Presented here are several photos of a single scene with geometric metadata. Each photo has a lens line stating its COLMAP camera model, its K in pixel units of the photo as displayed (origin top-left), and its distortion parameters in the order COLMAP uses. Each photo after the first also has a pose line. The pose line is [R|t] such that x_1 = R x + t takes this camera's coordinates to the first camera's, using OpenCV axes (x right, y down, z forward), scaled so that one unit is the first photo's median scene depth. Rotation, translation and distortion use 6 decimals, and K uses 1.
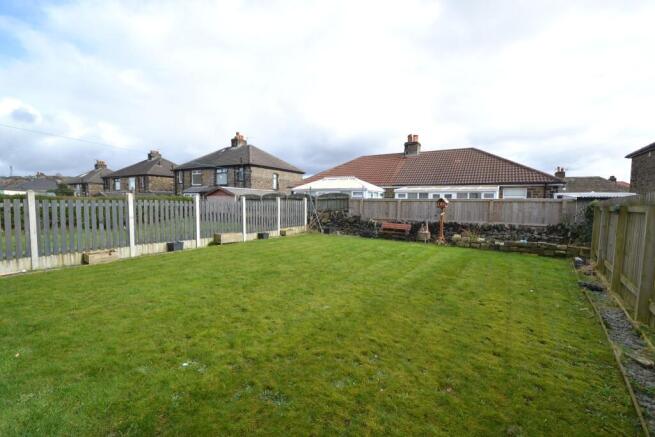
lens RADIAL K [[291.3, 0, 325.5], [0, 291.3, 218.7], [0, 0, 1]] dist [-0.010372, -0.001234]
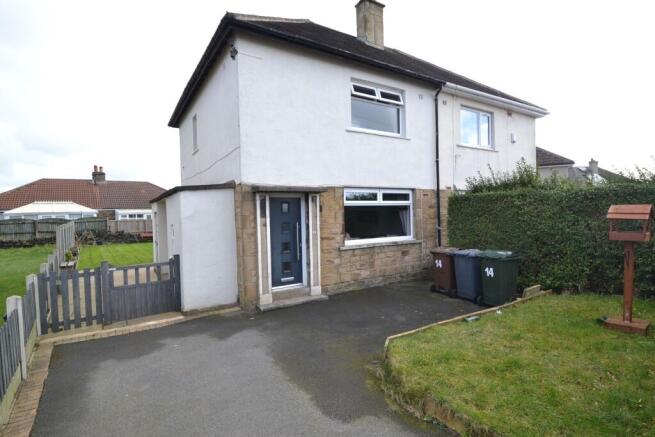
lens RADIAL K [[331.3, 0, 328.3], [0, 331.3, 220.2], [0, 0, 1]] dist [-0.024575, -0.001352]
pose [[0.347174, -0.044580, 0.936741, -1.076003], [0.082183, 0.996473, 0.016964, -0.006738], [-0.934193, 0.071095, 0.349613, -0.607487]]
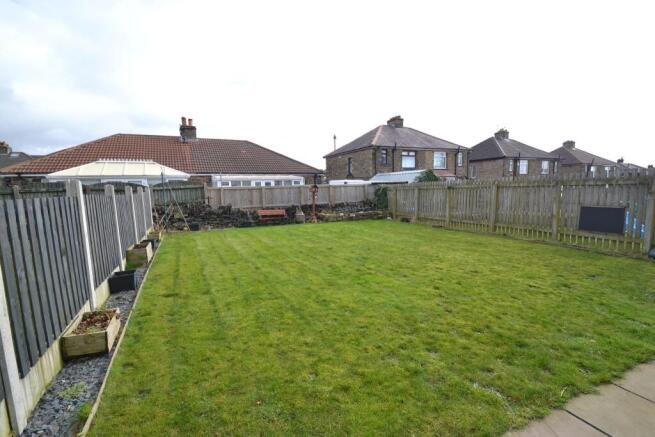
lens RADIAL K [[291.3, 0, 324.6], [0, 291.3, 224.5], [0, 0, 1]] dist [-0.010372, -0.001234]
pose [[0.509653, -0.128391, 0.850746, -0.484823], [0.082988, 0.991528, 0.099923, -0.016967], [-0.856368, 0.019676, 0.515990, 0.258720]]
